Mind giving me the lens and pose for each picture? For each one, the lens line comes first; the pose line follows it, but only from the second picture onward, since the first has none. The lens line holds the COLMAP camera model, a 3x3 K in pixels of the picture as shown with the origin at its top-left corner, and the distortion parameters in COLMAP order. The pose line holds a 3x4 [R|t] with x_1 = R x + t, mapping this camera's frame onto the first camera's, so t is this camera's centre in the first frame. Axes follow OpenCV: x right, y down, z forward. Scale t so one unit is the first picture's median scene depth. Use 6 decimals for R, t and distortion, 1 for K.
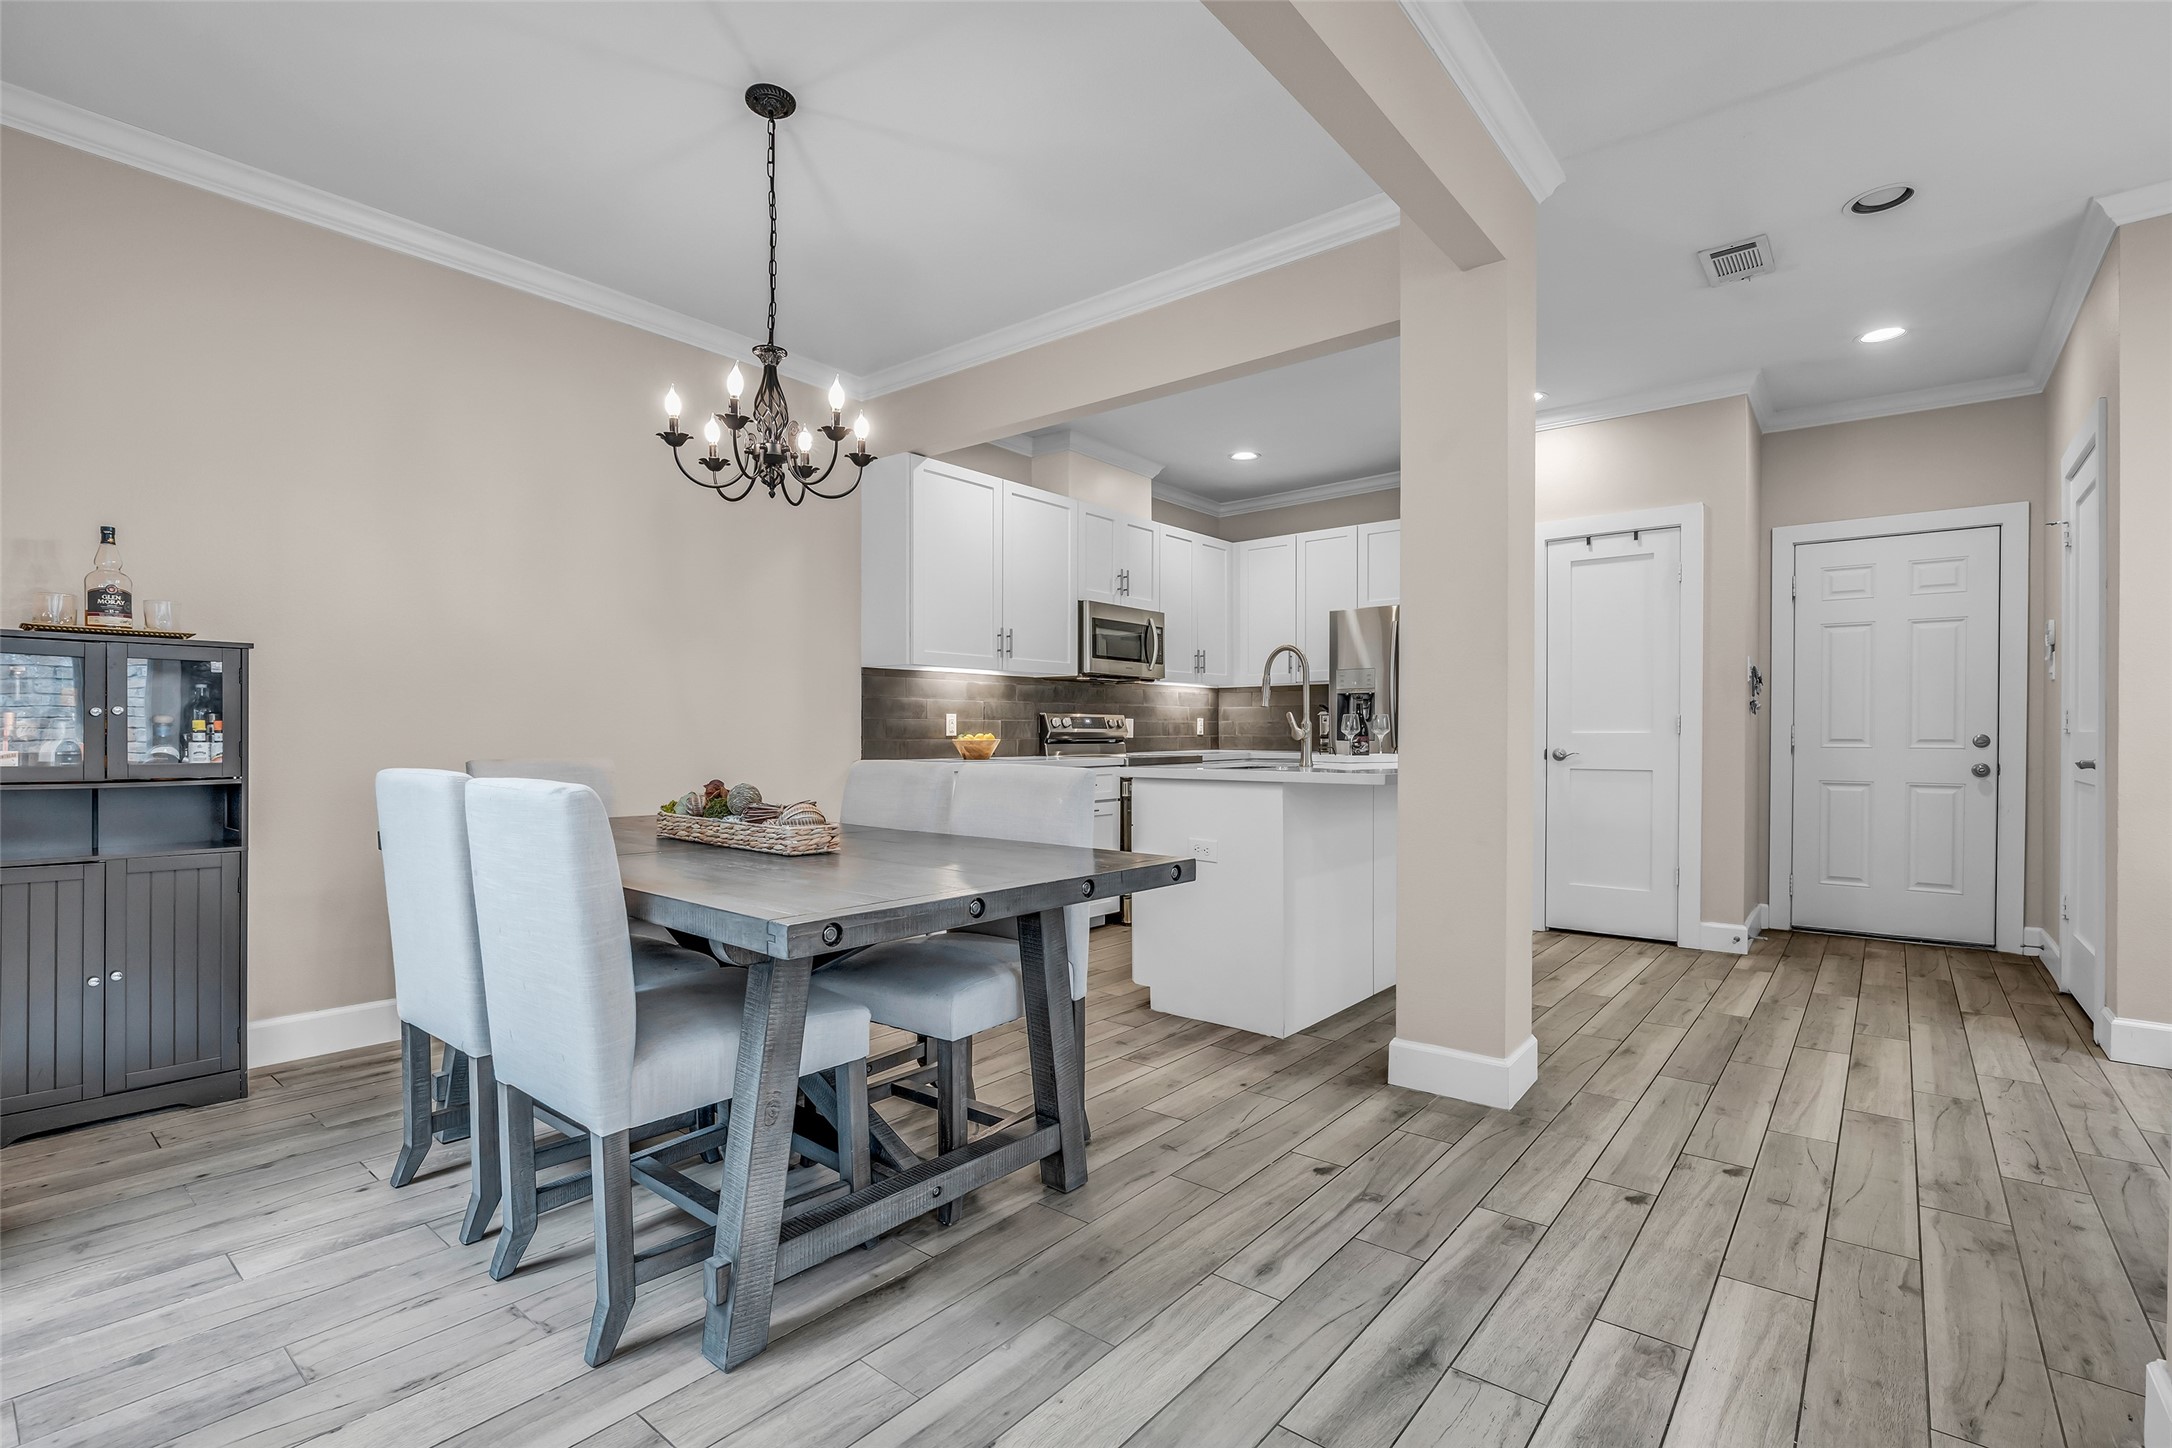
lens RADIAL K [[1001.9, 0, 1086.6], [0, 1001.9, 742.7], [0, 0, 1]] dist [-0.000877, 0.000350]
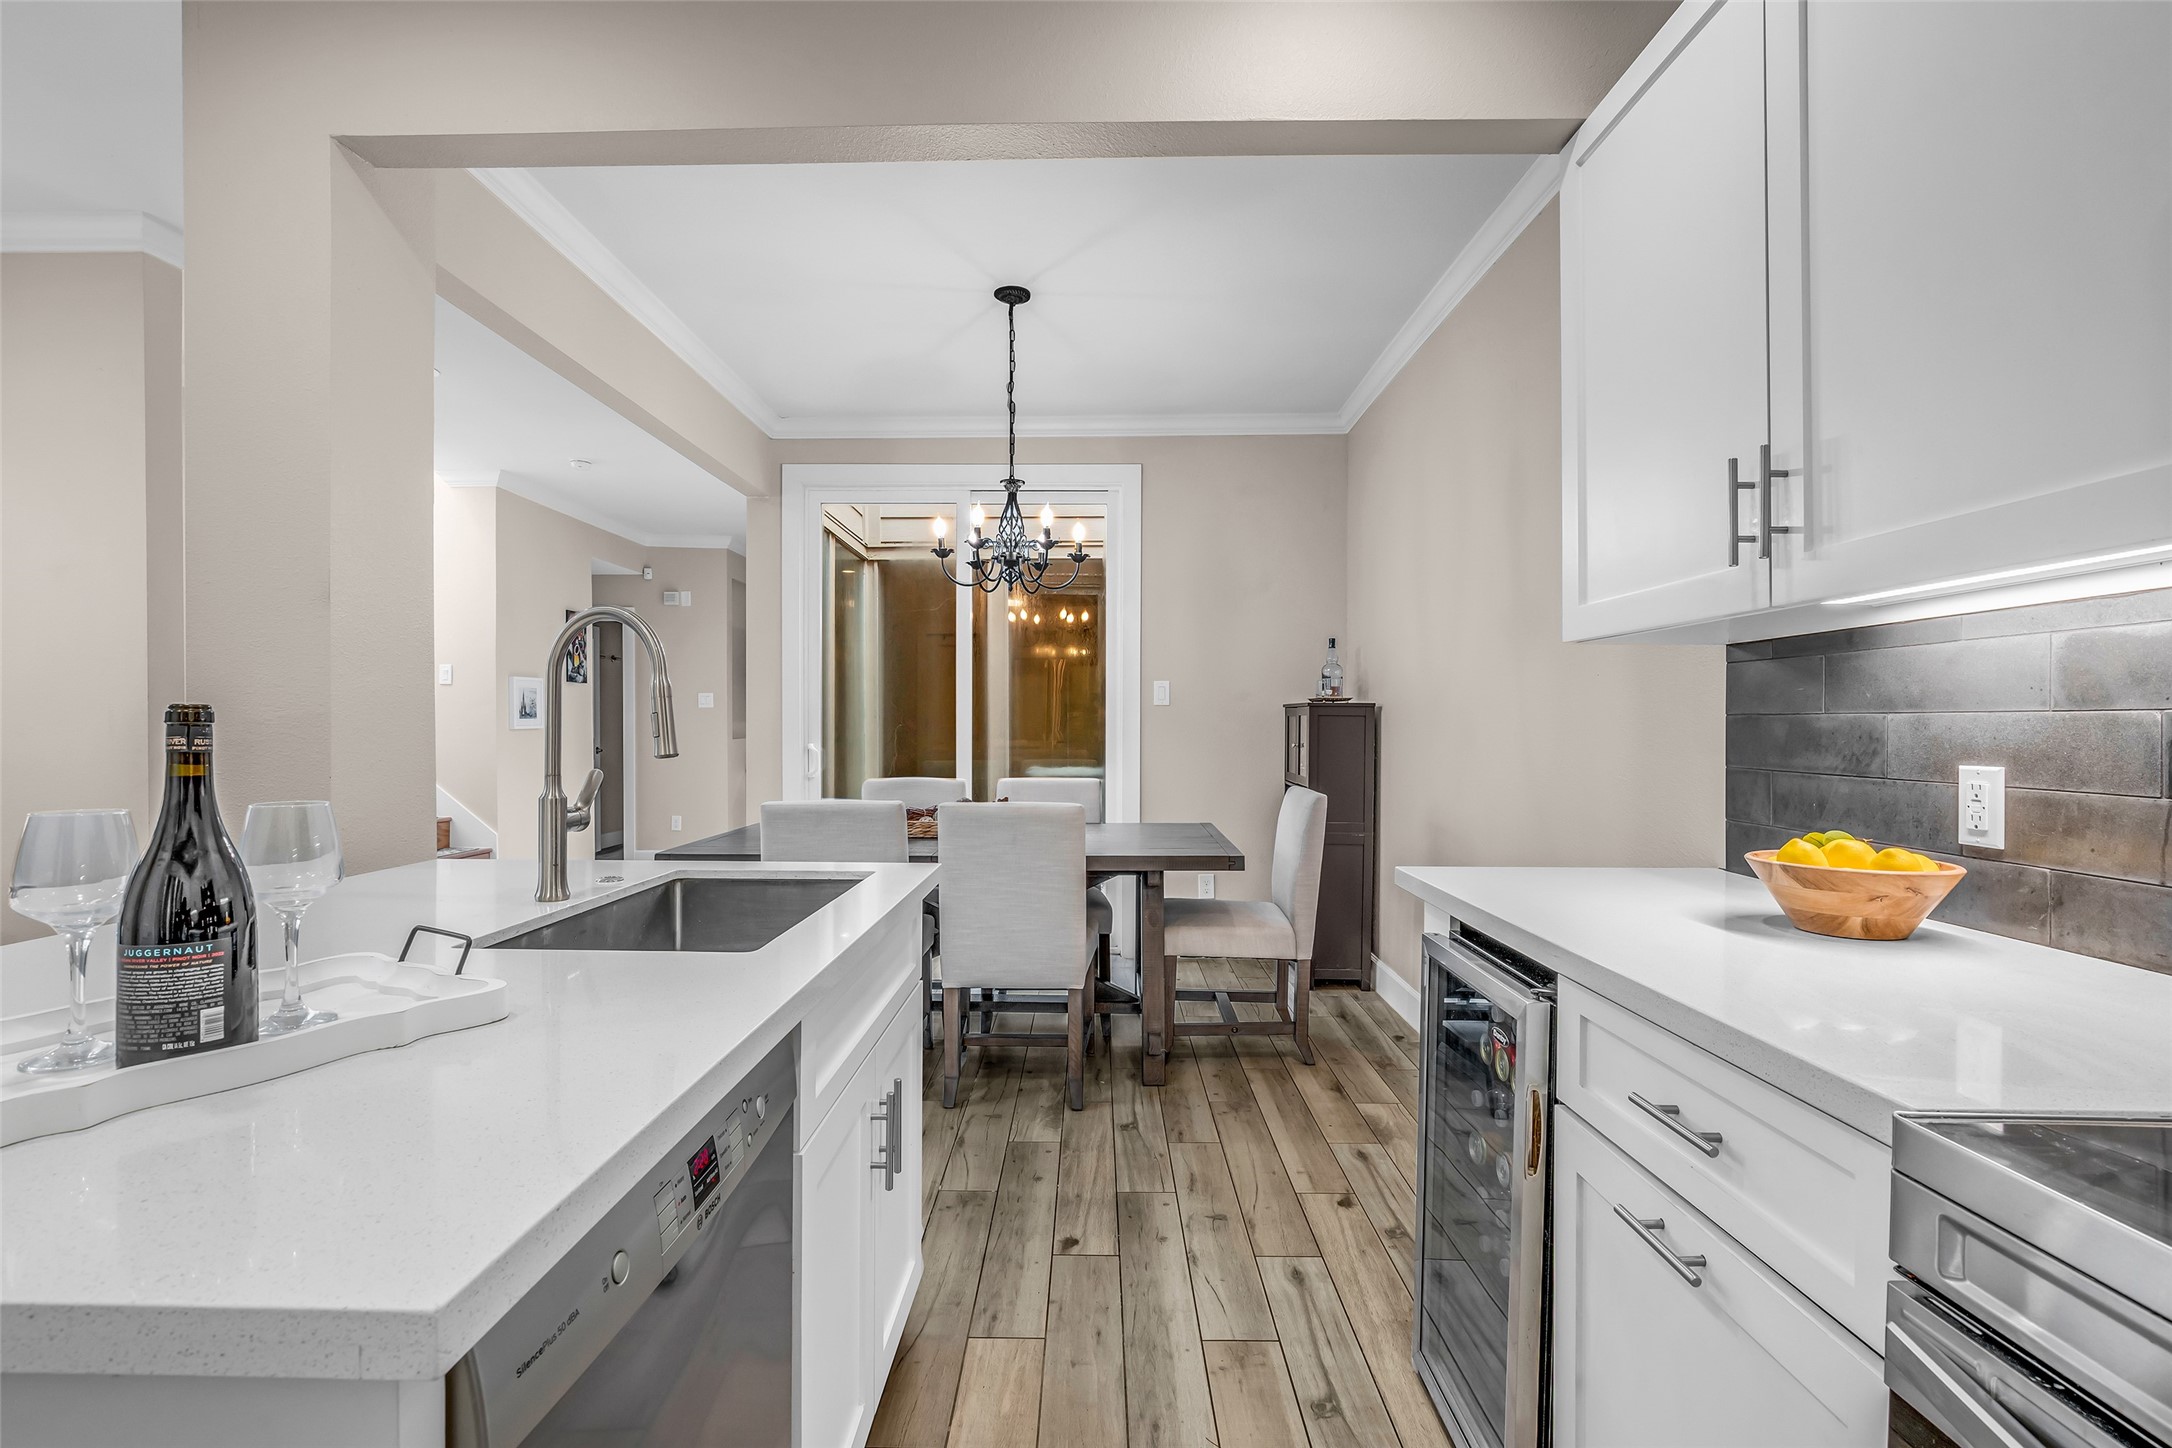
lens RADIAL K [[995.2, 0, 1079.7], [0, 995.2, 725.4], [0, 0, 1]] dist [-0.014911, 0.001224]
pose [[-0.784663, -0.001308, -0.619921, 0.220432], [-0.008999, 0.999916, 0.009281, -0.040156], [0.619857, 0.012861, -0.784609, 1.062687]]
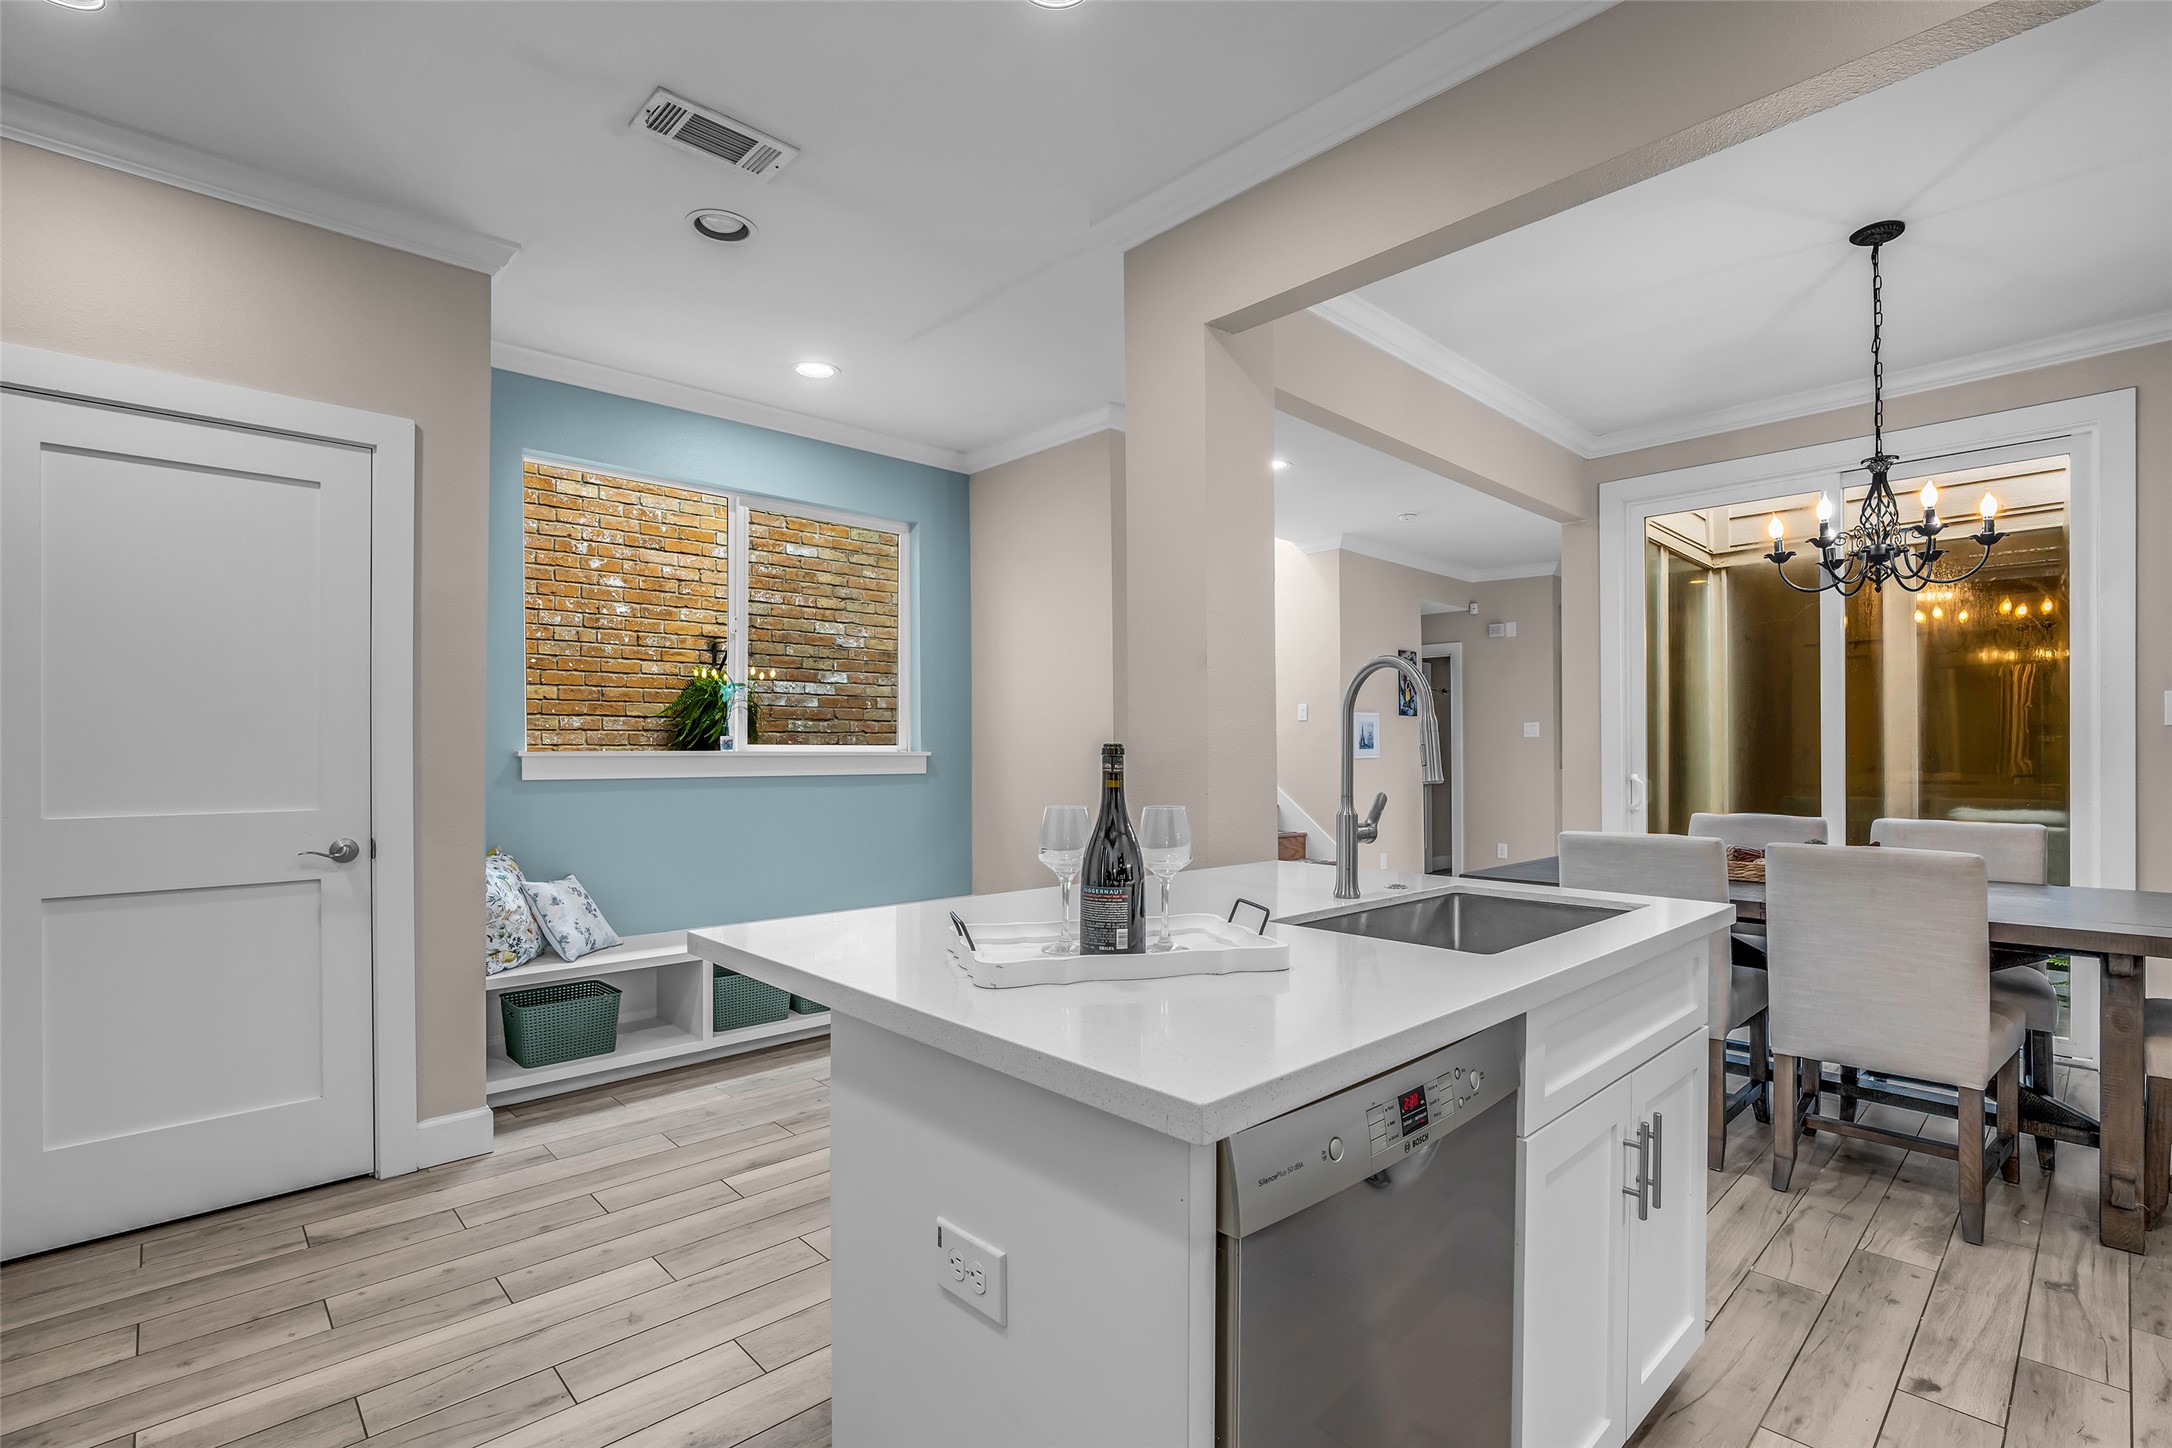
lens RADIAL K [[997.6, 0, 1077.8], [0, 997.6, 750.3], [0, 0, 1]] dist [-0.019299, 0.005425]
pose [[-0.990936, 0.001013, 0.134332, 0.208928], [0.002078, 0.999968, 0.007785, -0.041120], [-0.134319, 0.007993, -0.990906, 1.110869]]
